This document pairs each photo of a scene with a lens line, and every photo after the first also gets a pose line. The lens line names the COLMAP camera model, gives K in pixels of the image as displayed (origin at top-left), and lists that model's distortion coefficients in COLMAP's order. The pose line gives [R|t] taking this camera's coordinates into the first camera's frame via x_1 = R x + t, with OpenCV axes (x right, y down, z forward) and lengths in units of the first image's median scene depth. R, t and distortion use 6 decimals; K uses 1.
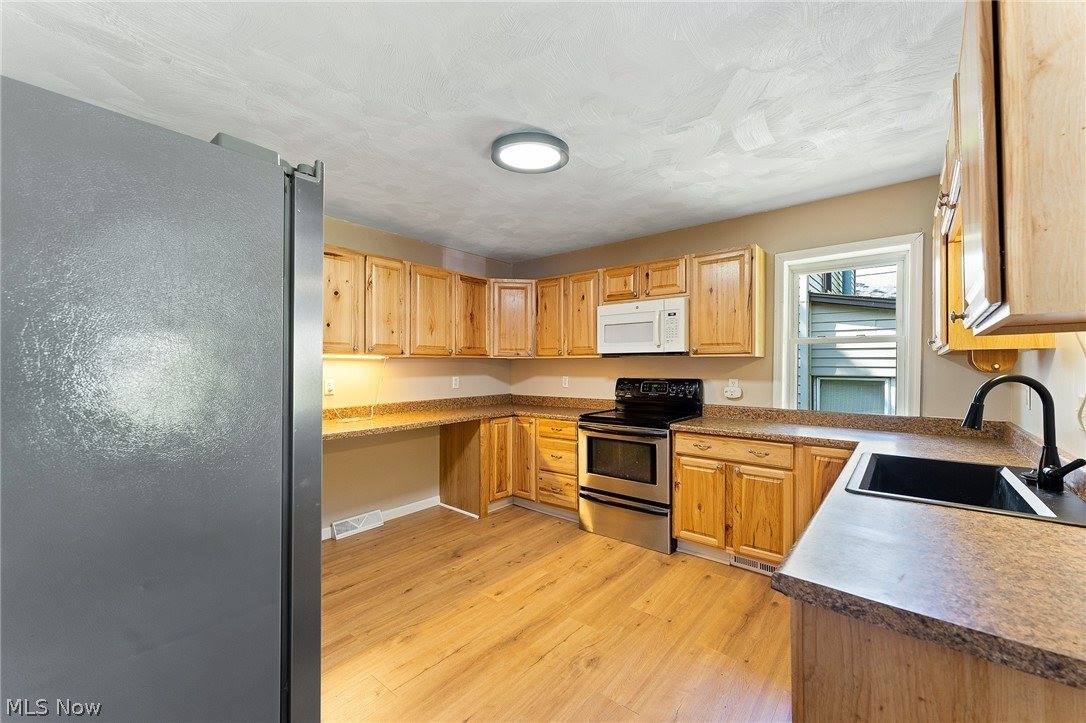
lens RADIAL K [[432.4, 0, 540.0], [0, 432.4, 364.3], [0, 0, 1]] dist [-0.007648, -0.000093]
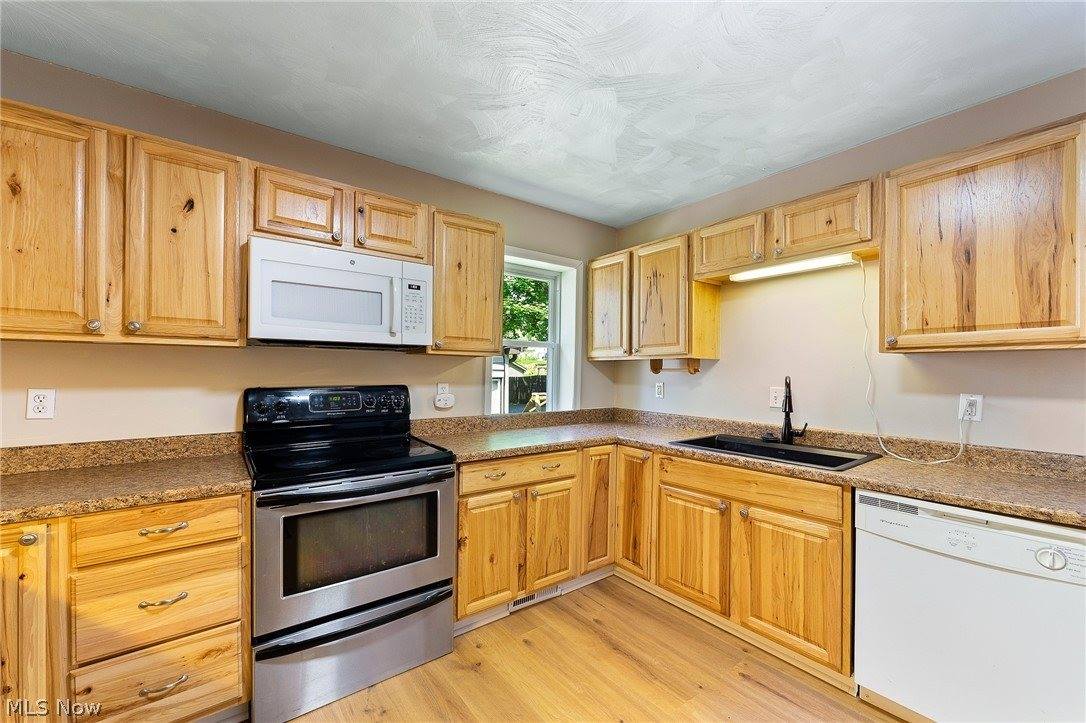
lens RADIAL K [[432.4, 0, 542.4], [0, 432.4, 369.8], [0, 0, 1]] dist [-0.007648, -0.000093]
pose [[0.209618, 0.002051, 0.977781, -0.293613], [-0.015352, 0.999881, 0.001194, 0.005227], [-0.977663, -0.015261, 0.209625, 0.676631]]
